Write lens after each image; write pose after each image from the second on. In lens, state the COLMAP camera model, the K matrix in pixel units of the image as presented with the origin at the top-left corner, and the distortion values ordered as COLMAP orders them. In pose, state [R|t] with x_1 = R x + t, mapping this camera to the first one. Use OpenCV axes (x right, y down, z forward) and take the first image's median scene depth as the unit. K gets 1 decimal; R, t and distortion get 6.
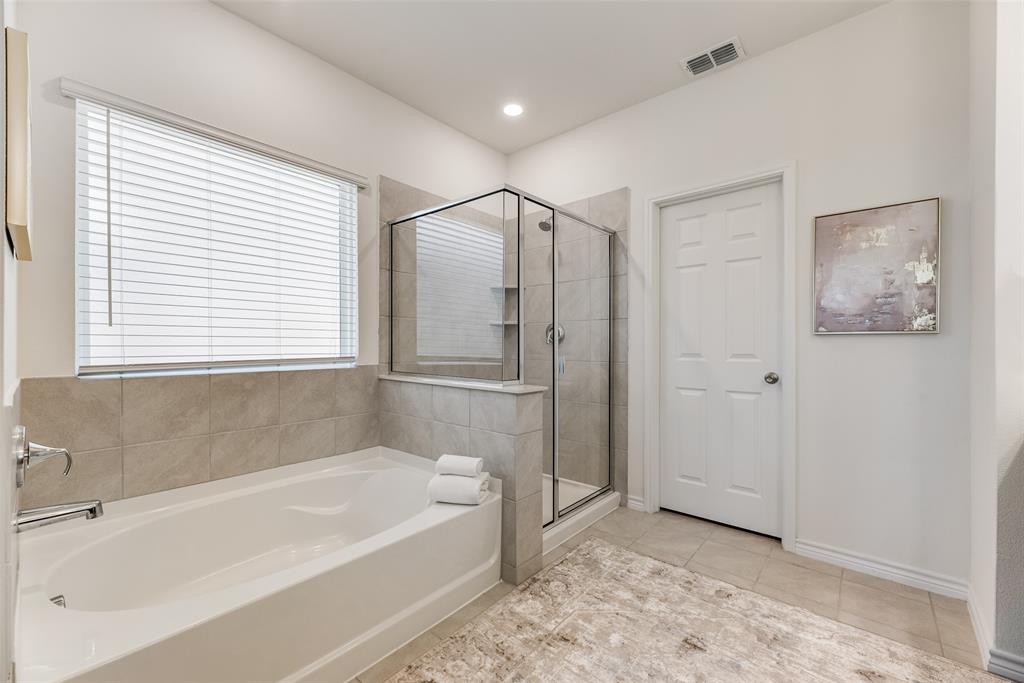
lens RADIAL K [[412.0, 0, 512.7], [0, 412.0, 346.2], [0, 0, 1]] dist [0.001801, -0.000141]
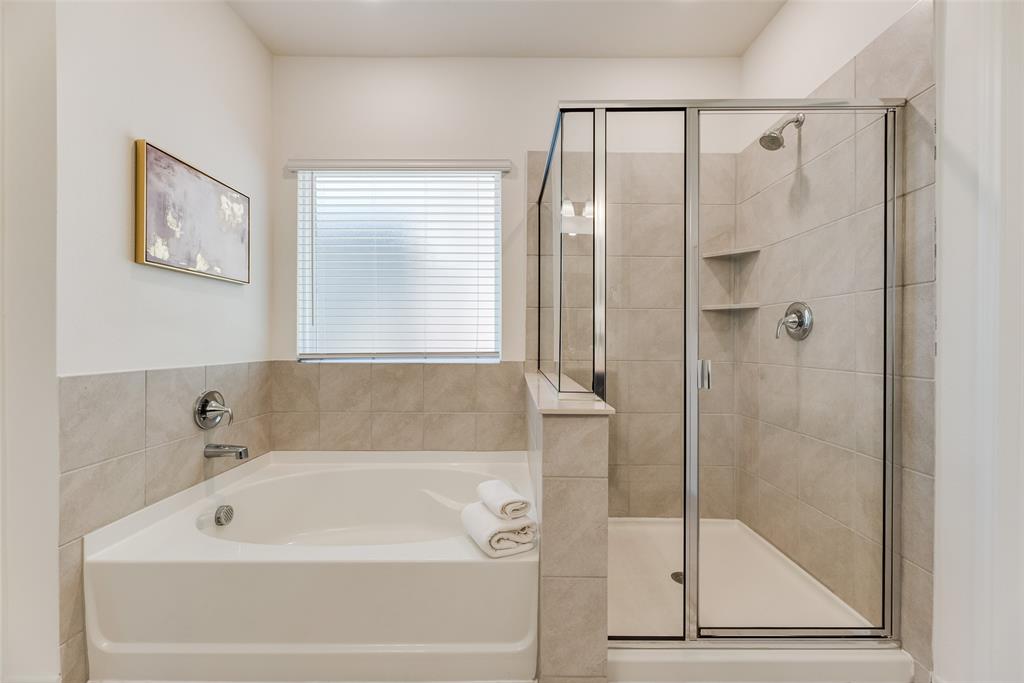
lens RADIAL K [[412.1, 0, 513.6], [0, 412.1, 342.8], [0, 0, 1]] dist [0.002483, 0.000310]
pose [[0.656097, 0.006726, -0.754646, 0.403946], [-0.004072, 0.999977, 0.005372, -0.000774], [0.754665, -0.000451, 0.656110, 0.450988]]
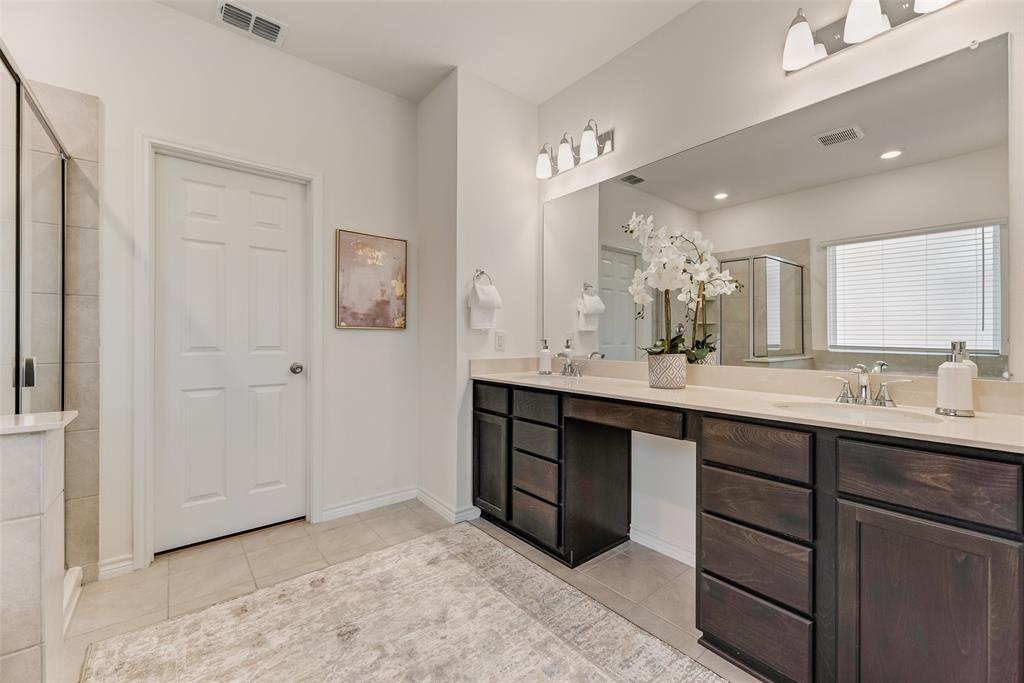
lens RADIAL K [[414.0, 0, 512.1], [0, 414.0, 338.1], [0, 0, 1]] dist [0.000104, -0.000073]
pose [[0.169834, 0.000006, 0.985473, -0.337529], [-0.001711, 0.999998, 0.000289, -0.001018], [-0.985471, -0.001736, 0.169834, 0.291936]]
